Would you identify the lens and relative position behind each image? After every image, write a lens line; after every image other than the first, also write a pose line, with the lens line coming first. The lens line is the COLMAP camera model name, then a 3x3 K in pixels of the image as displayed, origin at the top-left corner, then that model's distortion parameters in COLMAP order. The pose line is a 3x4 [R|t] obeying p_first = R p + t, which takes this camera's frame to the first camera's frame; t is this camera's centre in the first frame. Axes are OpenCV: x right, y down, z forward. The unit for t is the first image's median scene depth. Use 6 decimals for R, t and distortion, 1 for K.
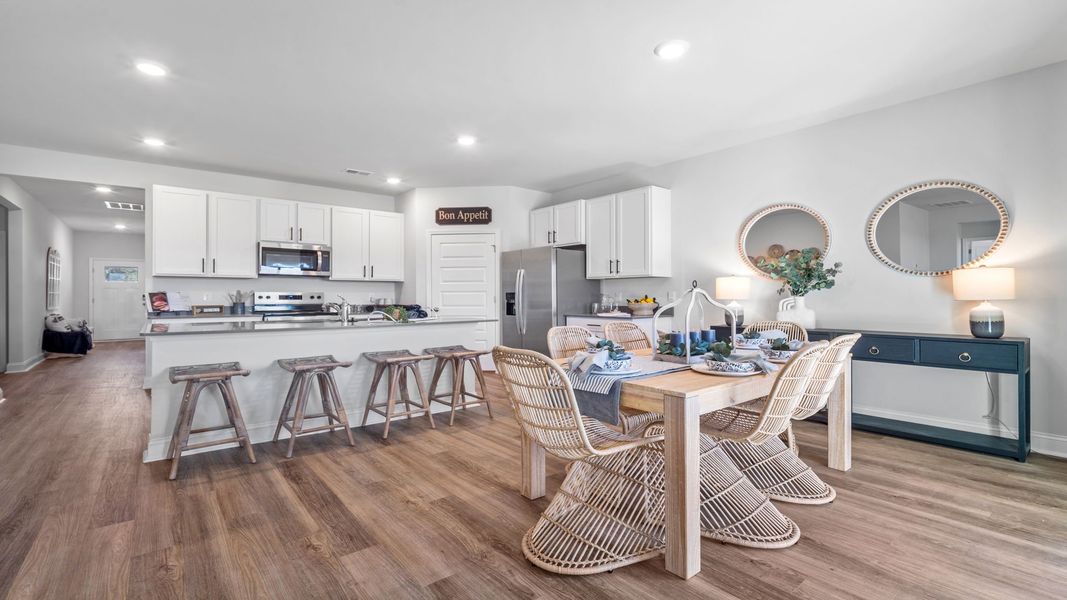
lens RADIAL K [[472.1, 0, 539.0], [0, 472.1, 299.9], [0, 0, 1]] dist [-0.015939, 0.004615]
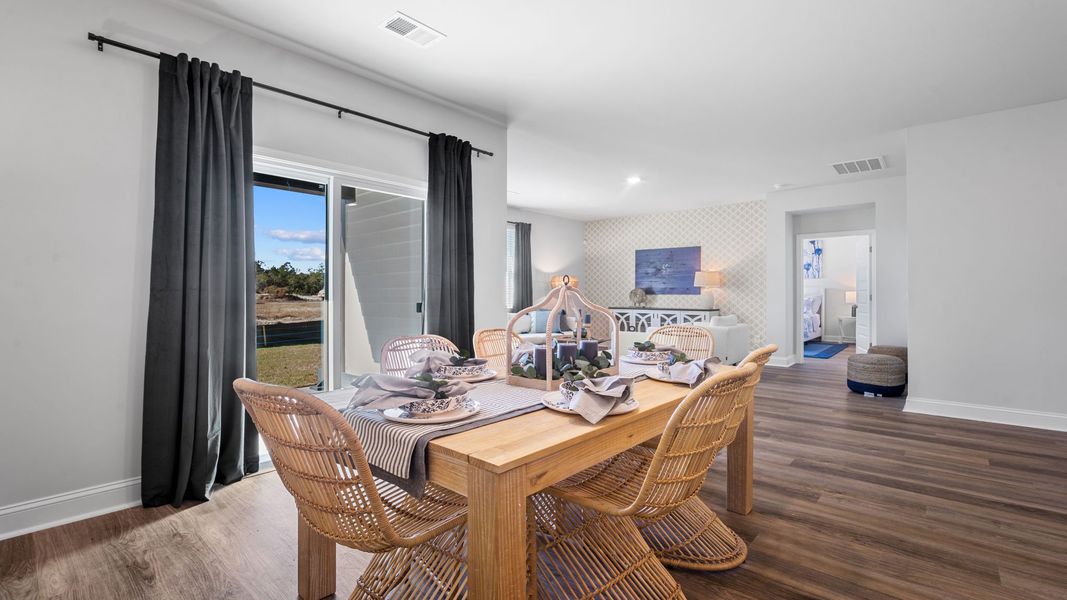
lens RADIAL K [[472.1, 0, 539.7], [0, 472.1, 294.0], [0, 0, 1]] dist [-0.015939, 0.004615]
pose [[-0.986569, 0.002427, -0.163329, 0.237179], [0.001417, 0.999979, 0.006301, -0.008491], [0.163341, 0.005985, -0.986552, 0.830691]]
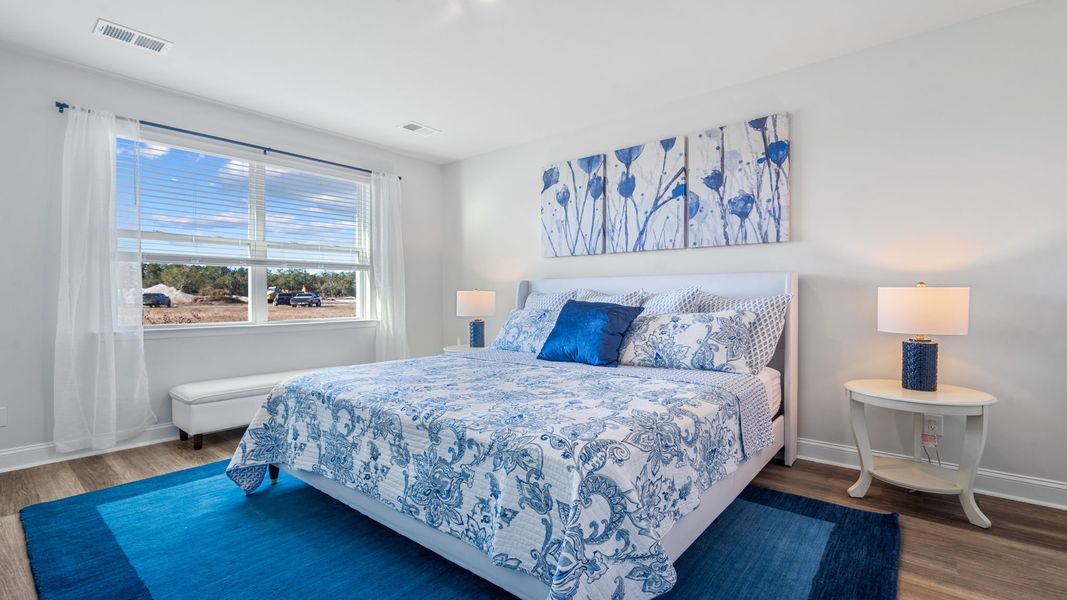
lens RADIAL K [[472.1, 0, 530.5], [0, 472.1, 299.5], [0, 0, 1]] dist [-0.015939, 0.004615]
pose [[-0.982360, 0.004827, -0.186937, -0.820786], [0.002198, 0.999896, 0.014266, 0.001569], [0.186986, 0.013603, -0.982268, -0.397307]]
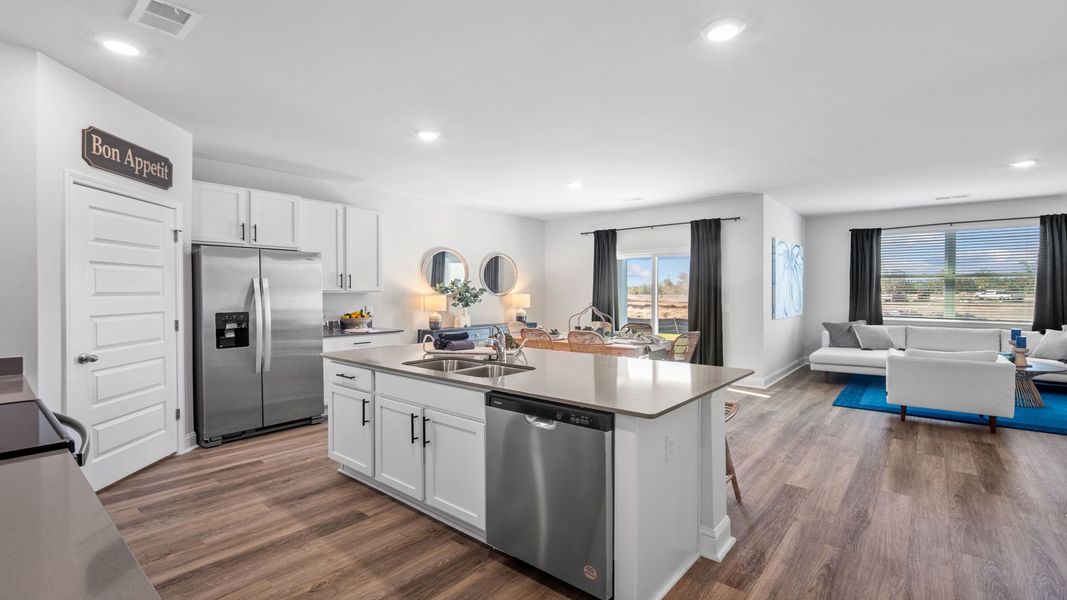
lens RADIAL K [[472.1, 0, 536.8], [0, 472.1, 295.9], [0, 0, 1]] dist [-0.015939, 0.004615]
pose [[-0.188314, -0.006198, 0.982089, -0.843995], [0.006788, 0.999948, 0.007612, -0.045118], [-0.982085, 0.008099, -0.188262, 0.796978]]
